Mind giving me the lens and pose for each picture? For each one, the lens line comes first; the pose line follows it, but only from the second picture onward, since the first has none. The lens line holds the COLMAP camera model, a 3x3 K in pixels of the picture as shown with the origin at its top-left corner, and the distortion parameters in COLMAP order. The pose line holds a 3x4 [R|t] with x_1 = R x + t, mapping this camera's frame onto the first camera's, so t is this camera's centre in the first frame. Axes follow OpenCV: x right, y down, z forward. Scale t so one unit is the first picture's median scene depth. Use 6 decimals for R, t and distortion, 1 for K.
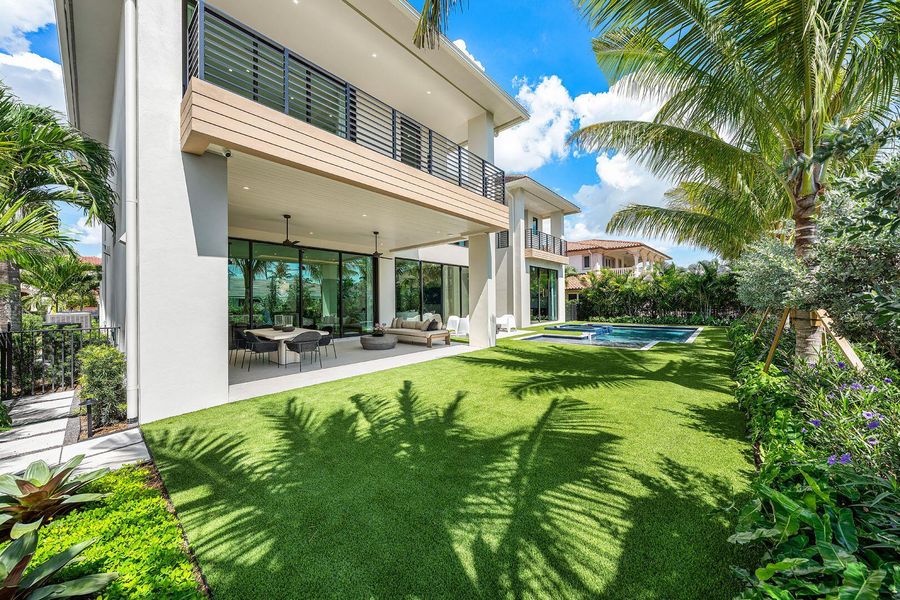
lens RADIAL K [[322.7, 0, 451.2], [0, 322.7, 303.5], [0, 0, 1]] dist [0.001688, 0.000022]
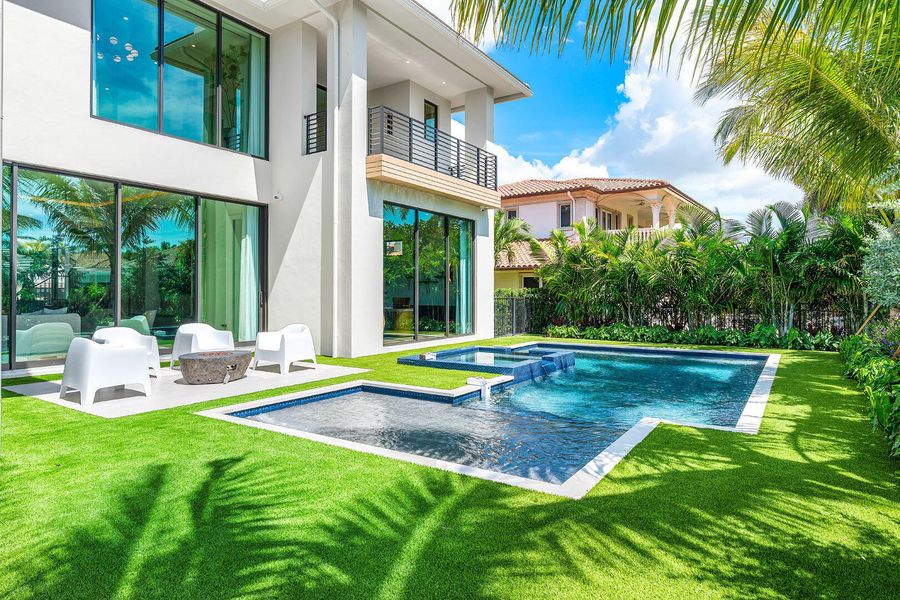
lens RADIAL K [[529.6, 0, 450.9], [0, 529.6, 295.8], [0, 0, 1]] dist [0.003229, 0.001406]
pose [[0.992017, 0.012278, 0.125503, 0.234355], [-0.012497, 0.999921, 0.000954, -0.000312], [-0.125481, -0.002515, 0.992093, 0.322505]]
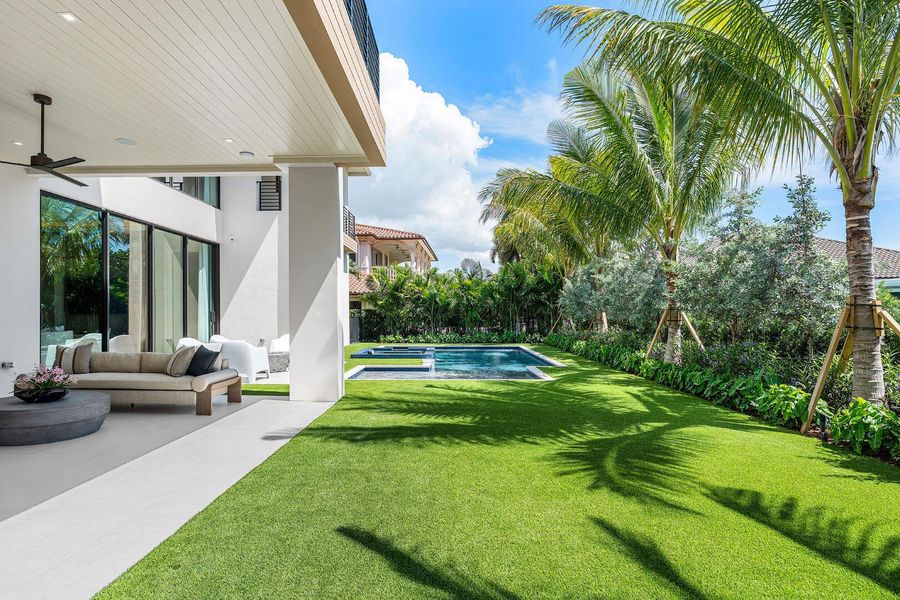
lens RADIAL K [[482.5, 0, 449.3], [0, 482.5, 304.8], [0, 0, 1]] dist [-0.019883, 0.001115]
pose [[0.763968, 0.022563, 0.644860, -0.121530], [-0.005446, 0.999578, -0.028522, 0.006819], [-0.645231, 0.018278, 0.763769, 0.183544]]
